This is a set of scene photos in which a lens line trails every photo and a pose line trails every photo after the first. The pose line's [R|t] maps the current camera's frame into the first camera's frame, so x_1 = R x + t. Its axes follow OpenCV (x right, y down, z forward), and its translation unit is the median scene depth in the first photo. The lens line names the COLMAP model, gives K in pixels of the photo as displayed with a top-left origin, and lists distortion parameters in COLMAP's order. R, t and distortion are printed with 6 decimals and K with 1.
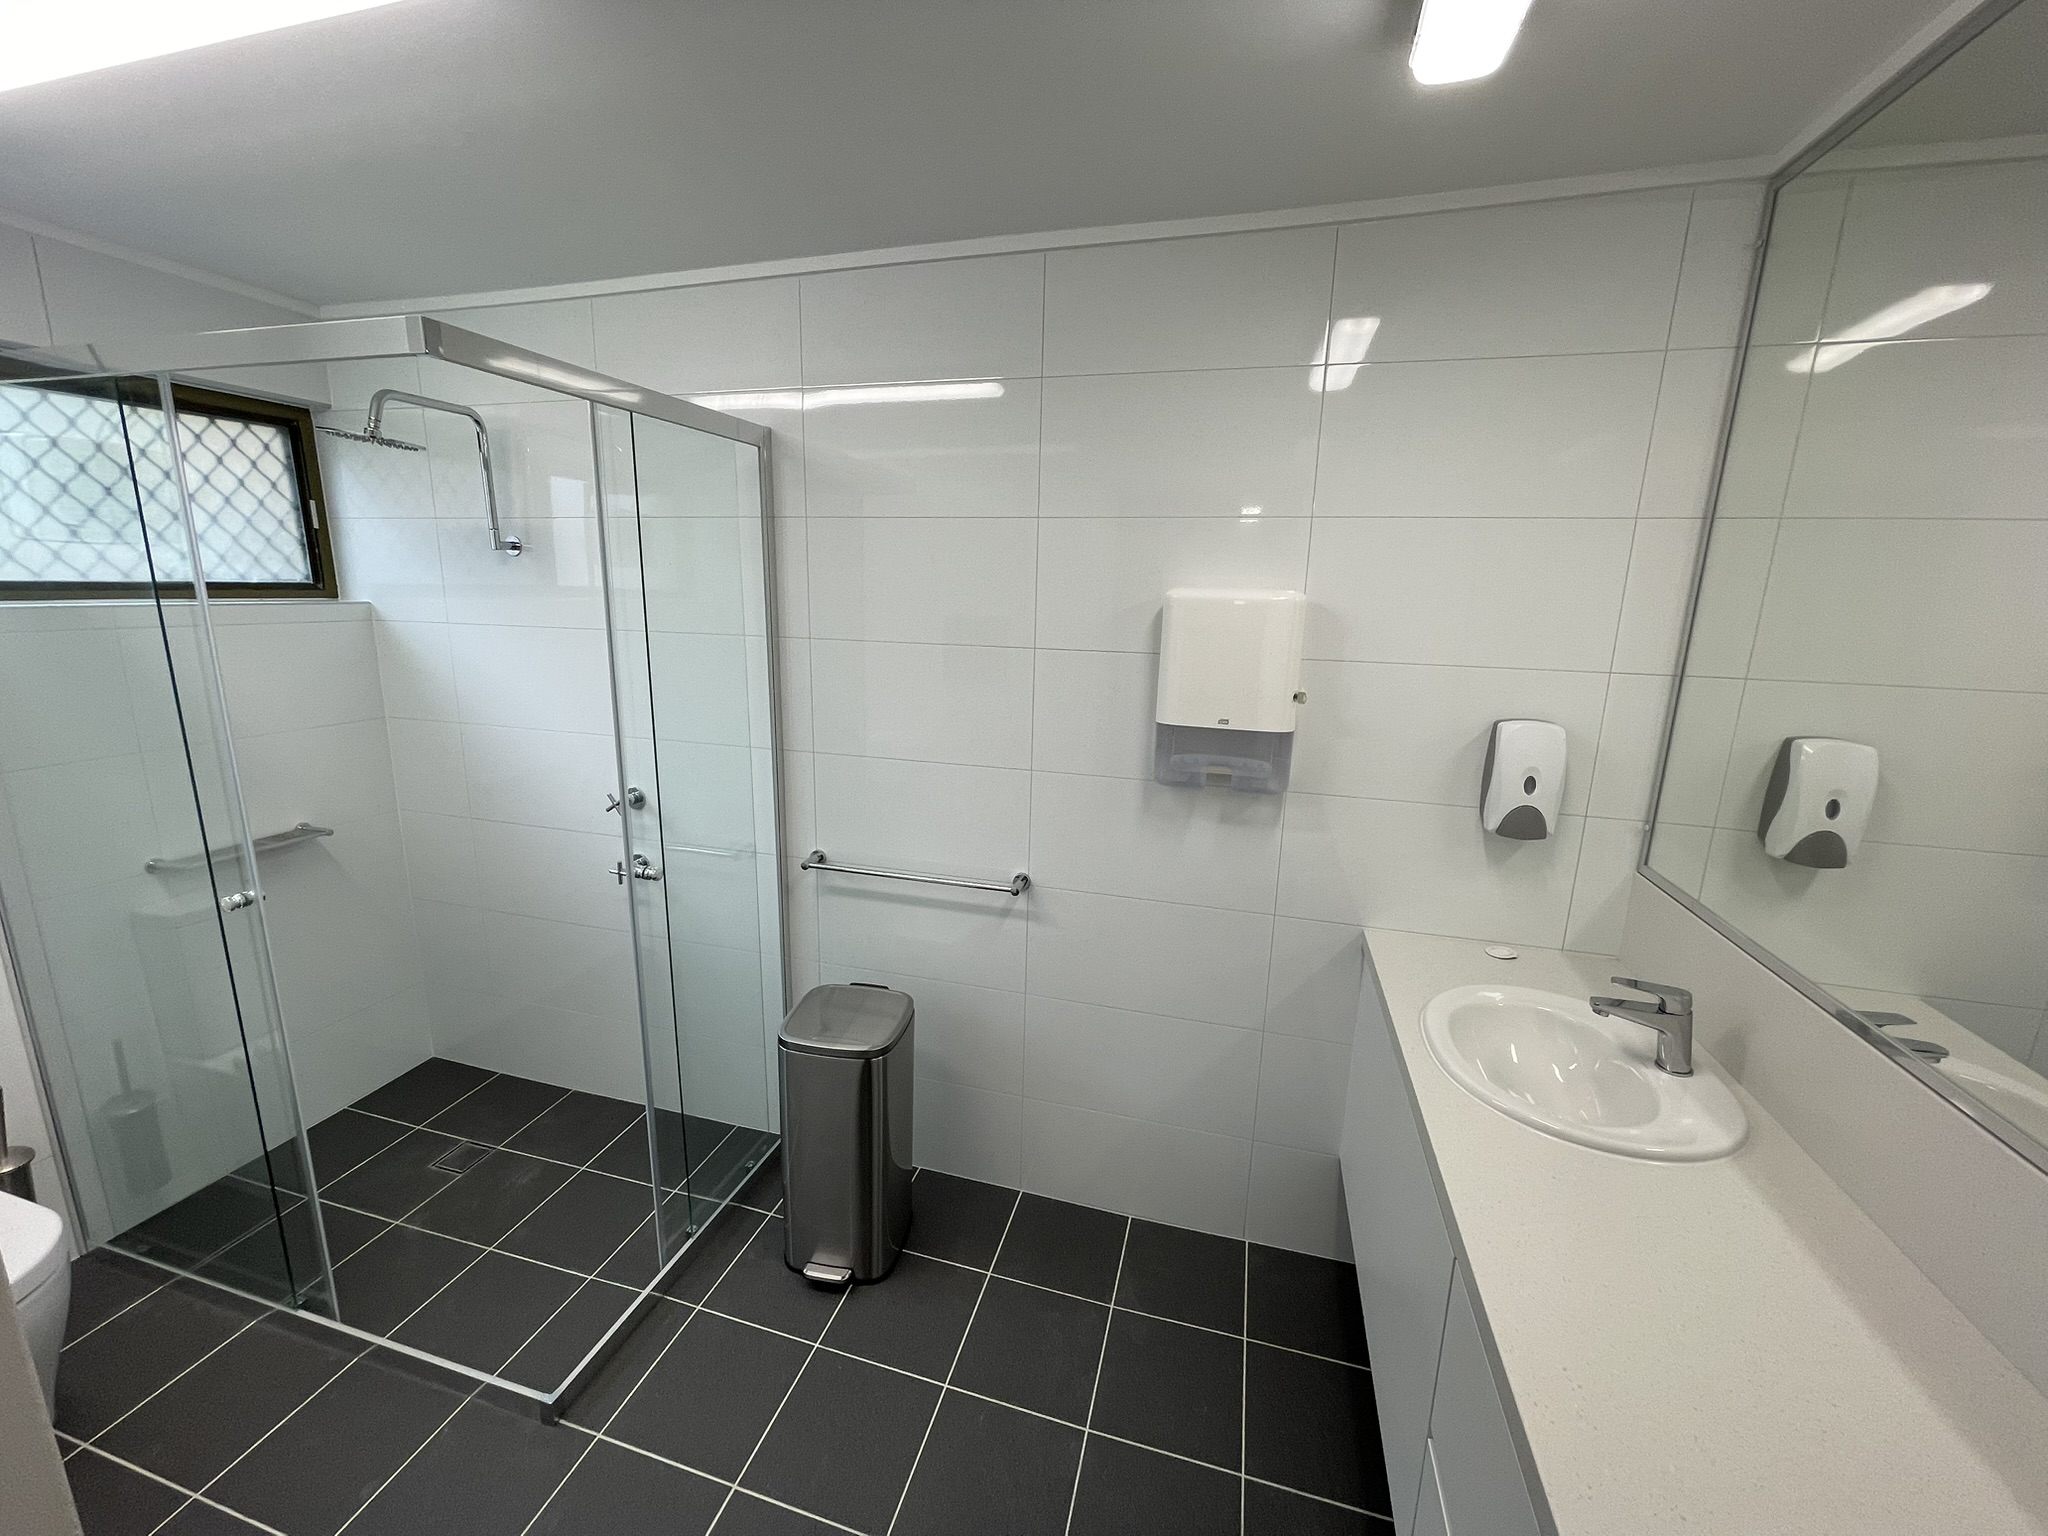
lens RADIAL K [[825.1, 0, 1015.4], [0, 825.1, 762.4], [0, 0, 1]] dist [-0.001660, -0.000075]
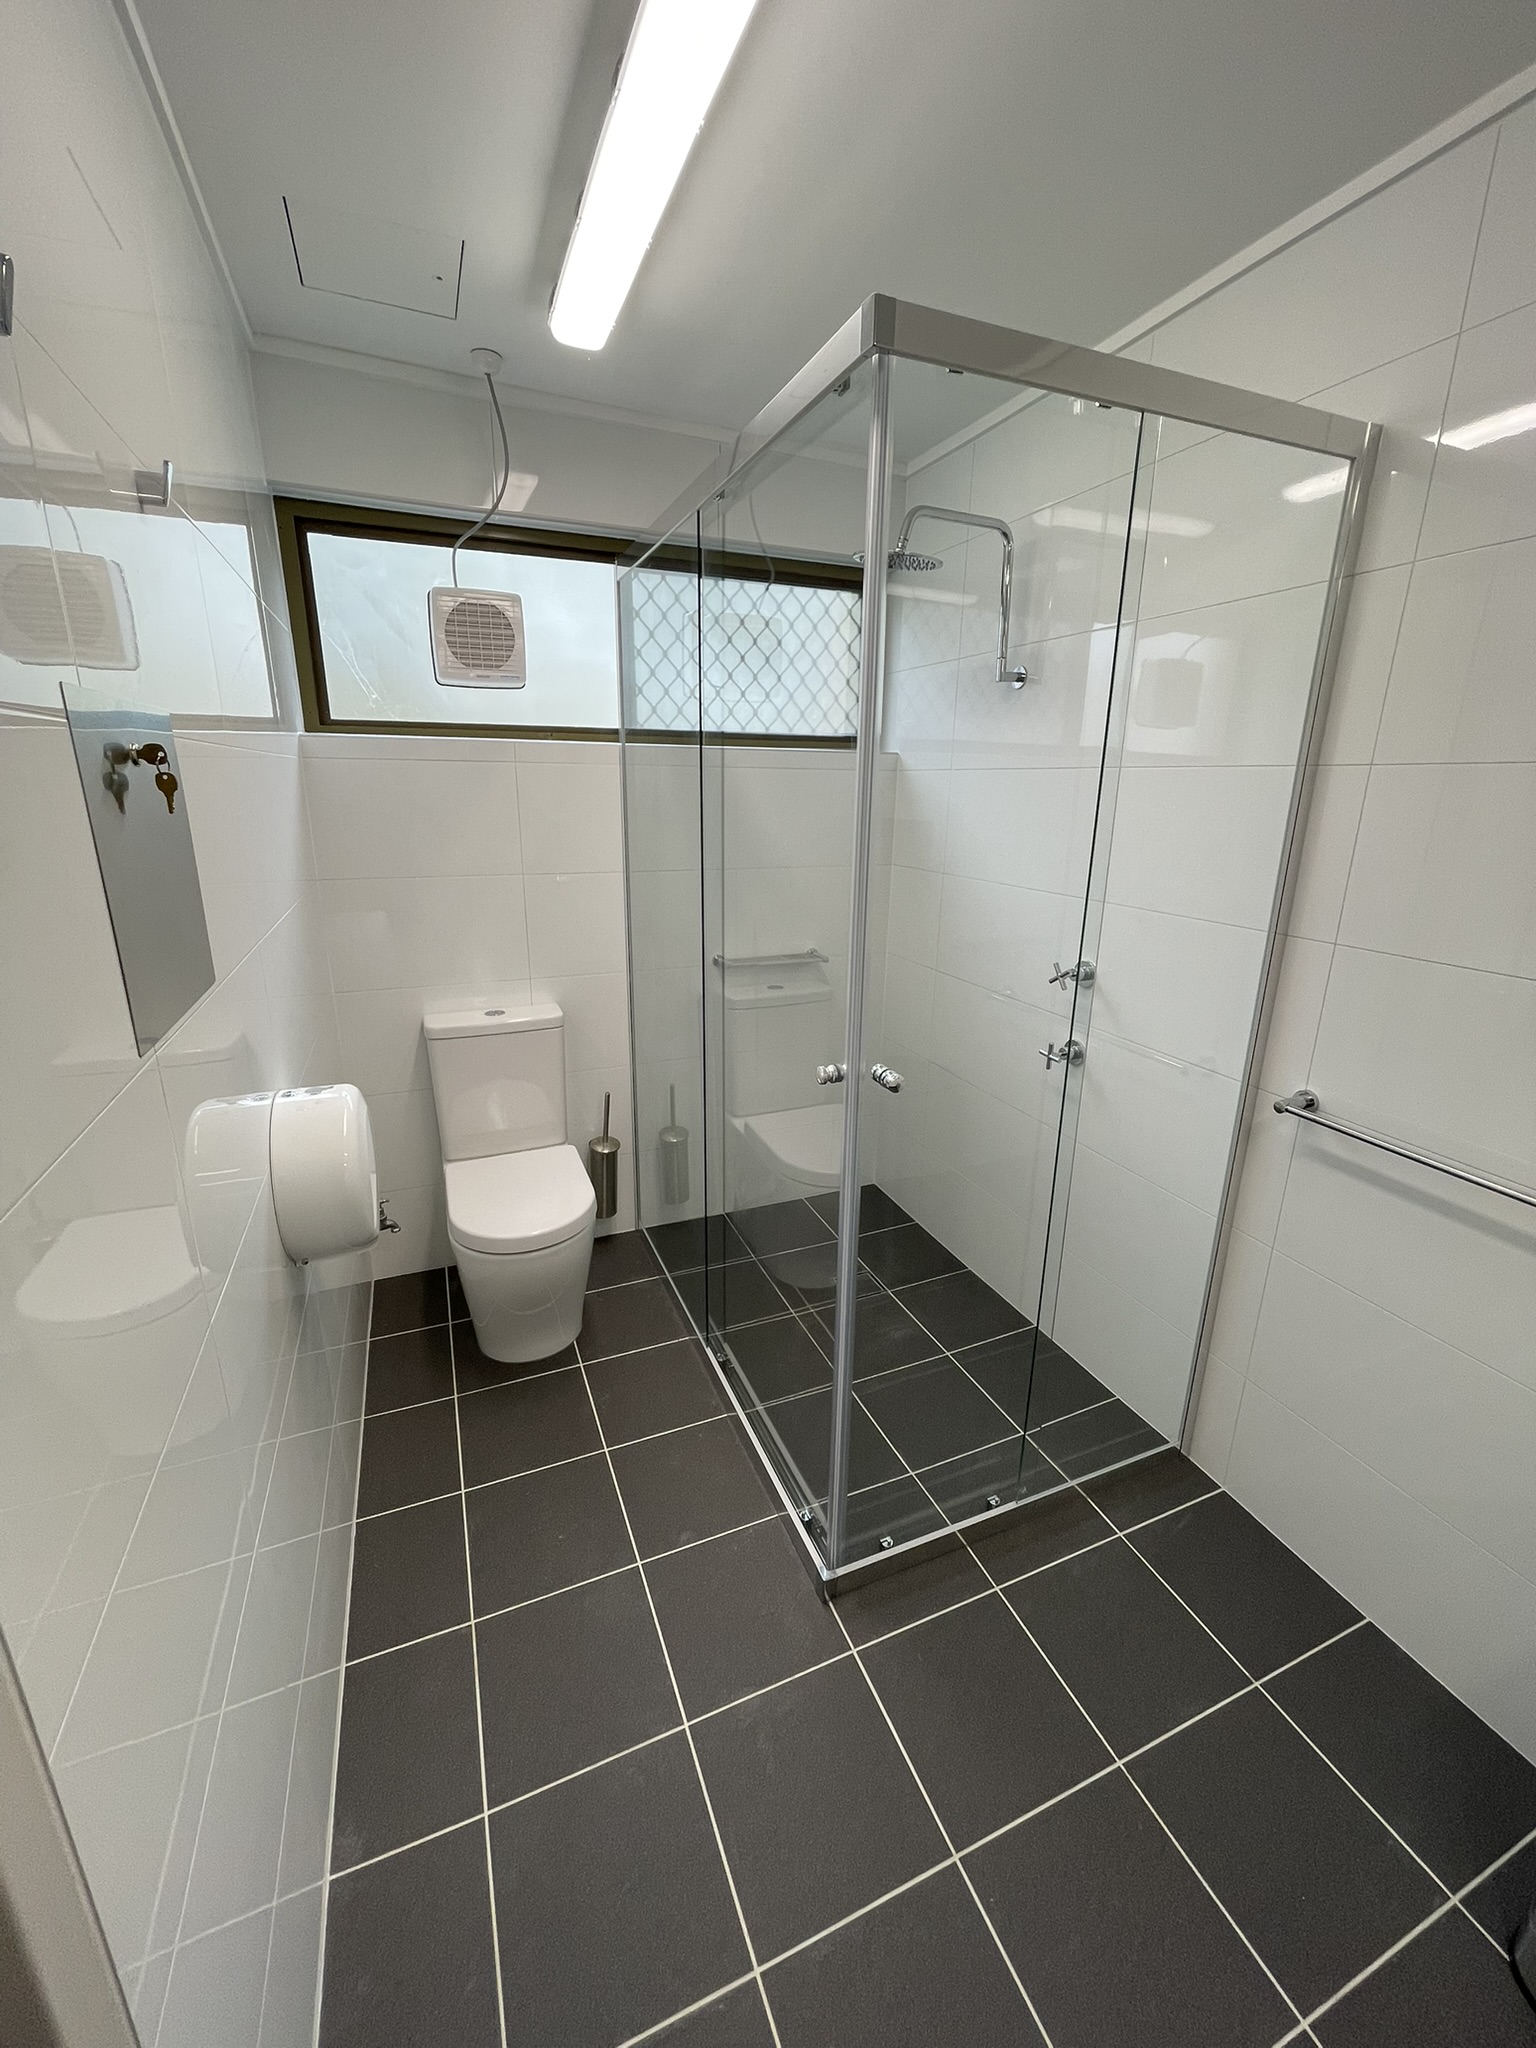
lens RADIAL K [[825.1, 0, 766.9], [0, 825.1, 1020.4], [0, 0, 1]] dist [-0.001660, -0.000075]
pose [[0.613828, 0.201779, -0.763217, -0.010317], [-0.167618, 0.978052, 0.123768, 0.041443], [0.771440, 0.051957, 0.634177, 0.235588]]
